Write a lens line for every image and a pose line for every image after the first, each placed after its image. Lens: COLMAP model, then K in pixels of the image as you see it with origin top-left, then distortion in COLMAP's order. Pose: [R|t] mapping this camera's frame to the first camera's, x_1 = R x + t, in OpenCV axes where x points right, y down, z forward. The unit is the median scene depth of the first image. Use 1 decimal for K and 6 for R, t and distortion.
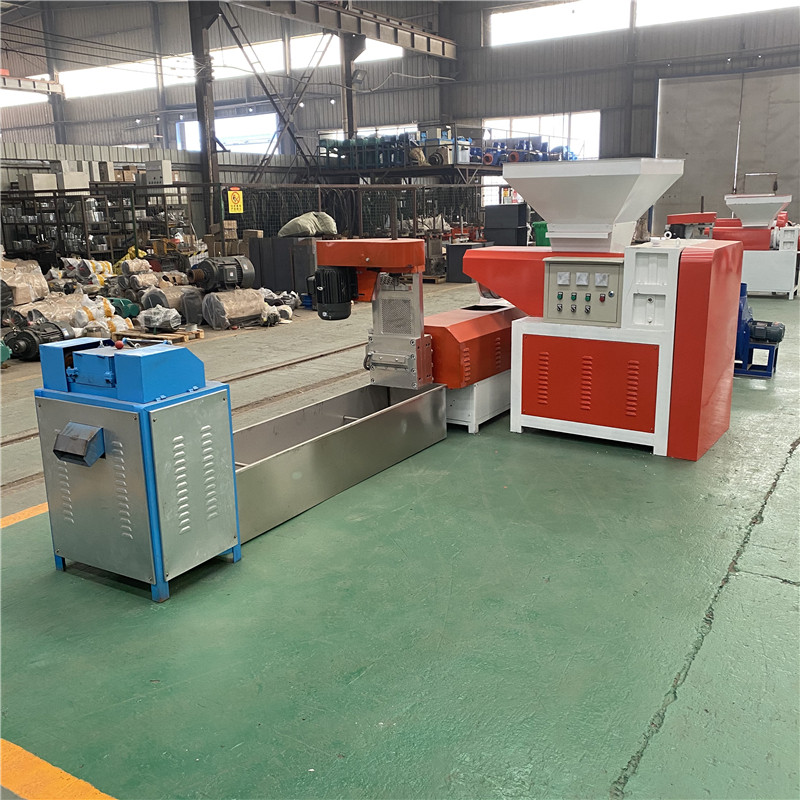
lens RADIAL K [[830.8, 0, 420.9], [0, 830.8, 403.1], [0, 0, 1]] dist [0.022998, 0.000000]
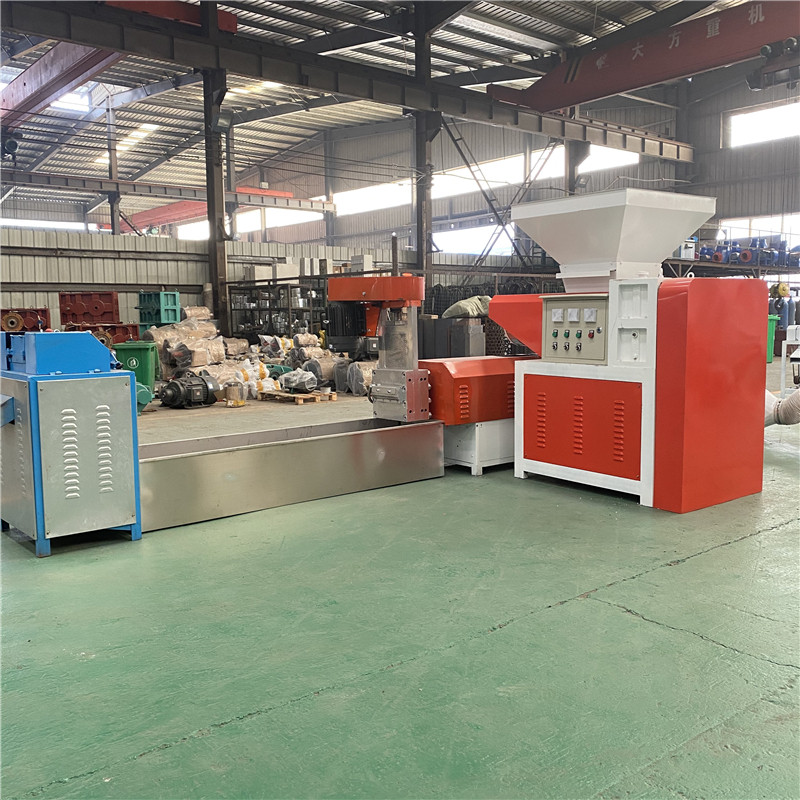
lens RADIAL K [[830.8, 0, 420.9], [0, 830.8, 418.6], [0, 0, 1]] dist [0.022998, 0.000000]
pose [[0.946427, 0.049674, -0.319076, 0.171952], [-0.086705, 0.990904, -0.102914, 0.042220], [0.311061, 0.125066, 0.942125, 0.028140]]
